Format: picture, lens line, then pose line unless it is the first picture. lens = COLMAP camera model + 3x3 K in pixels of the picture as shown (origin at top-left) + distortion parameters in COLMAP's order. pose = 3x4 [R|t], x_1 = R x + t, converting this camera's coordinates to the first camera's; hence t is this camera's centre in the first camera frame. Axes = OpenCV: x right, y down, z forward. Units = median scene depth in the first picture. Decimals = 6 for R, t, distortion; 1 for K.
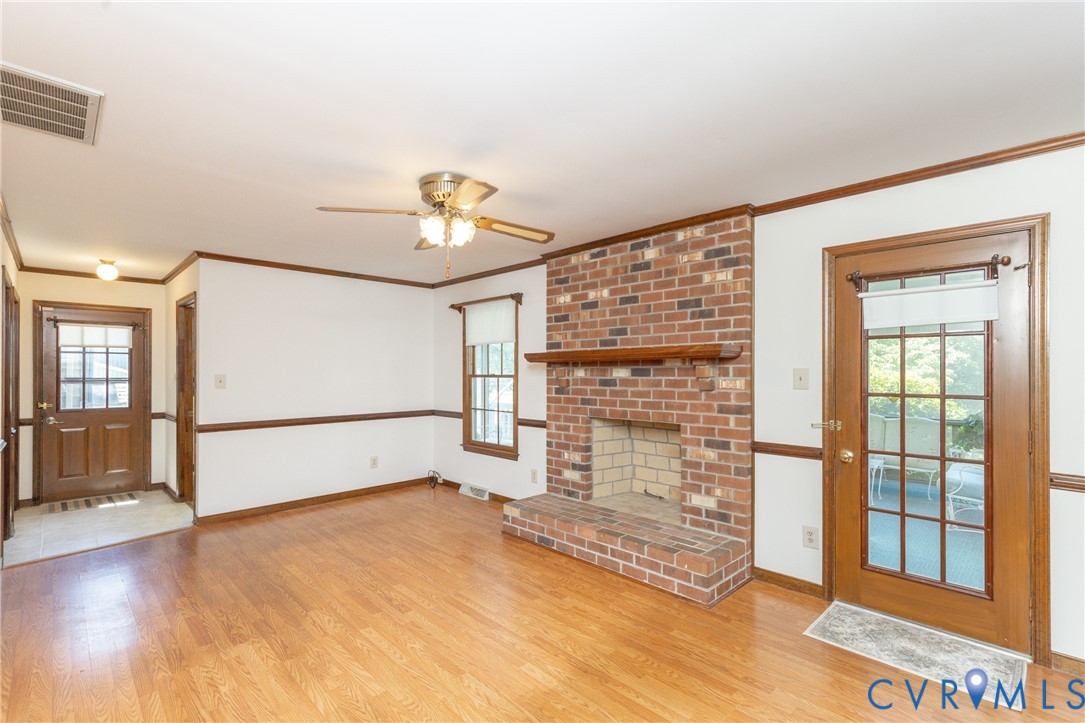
lens RADIAL K [[493.9, 0, 543.7], [0, 493.9, 376.0], [0, 0, 1]] dist [0.002121, -0.000260]
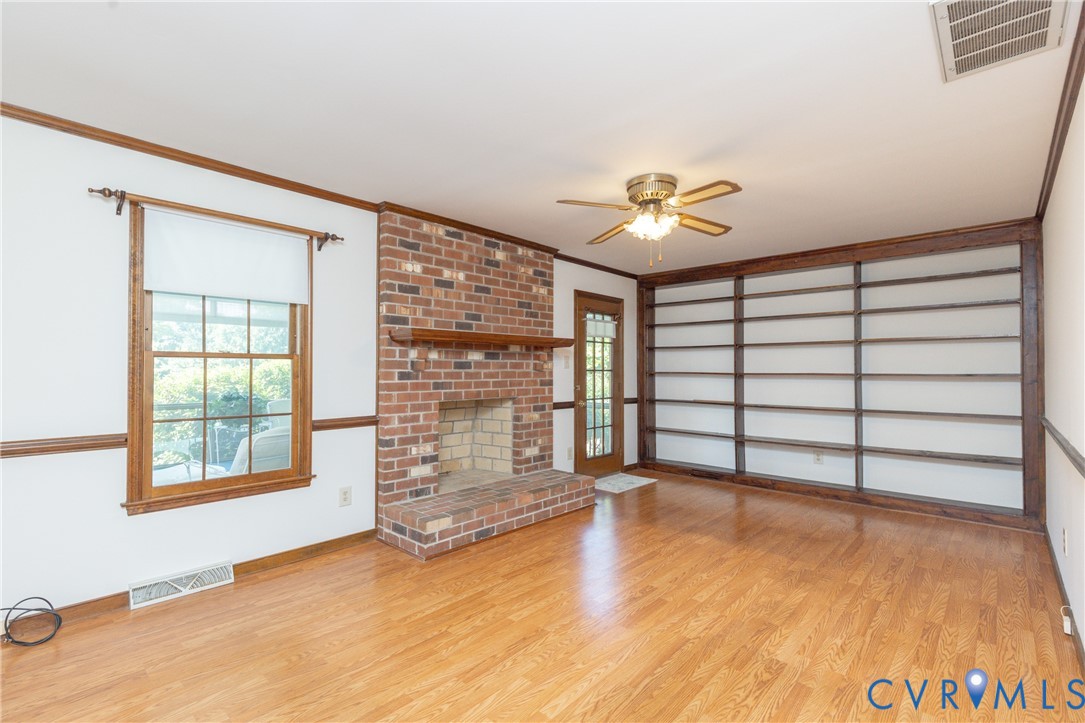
lens RADIAL K [[487.2, 0, 543.0], [0, 487.2, 367.9], [0, 0, 1]] dist [0.010441, 0.000007]
pose [[-0.045708, 0.001912, 0.998953, -0.903514], [0.002374, 0.999996, -0.001805, 0.021839], [-0.998952, 0.002289, -0.045712, 0.907037]]
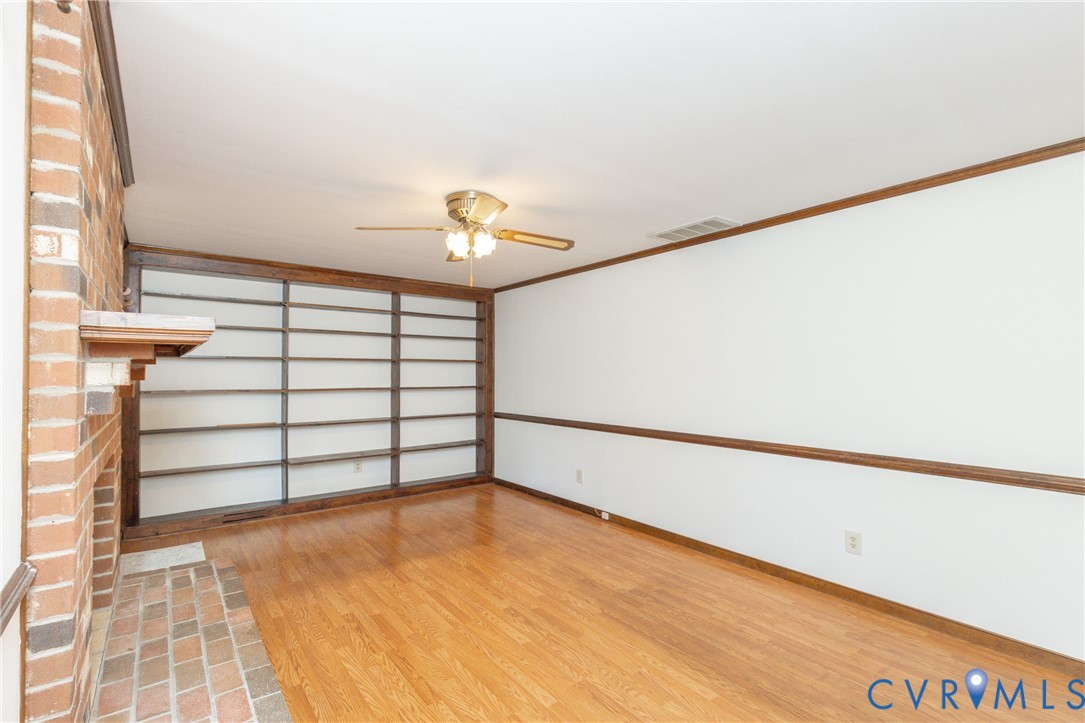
lens RADIAL K [[495.6, 0, 534.6], [0, 495.6, 368.8], [0, 0, 1]] dist [0.003405, -0.000368]
pose [[-0.990833, -0.002526, 0.135071, -0.336425], [-0.003179, 0.999984, -0.004622, -0.012655], [-0.135057, -0.005009, -0.990825, 1.441812]]
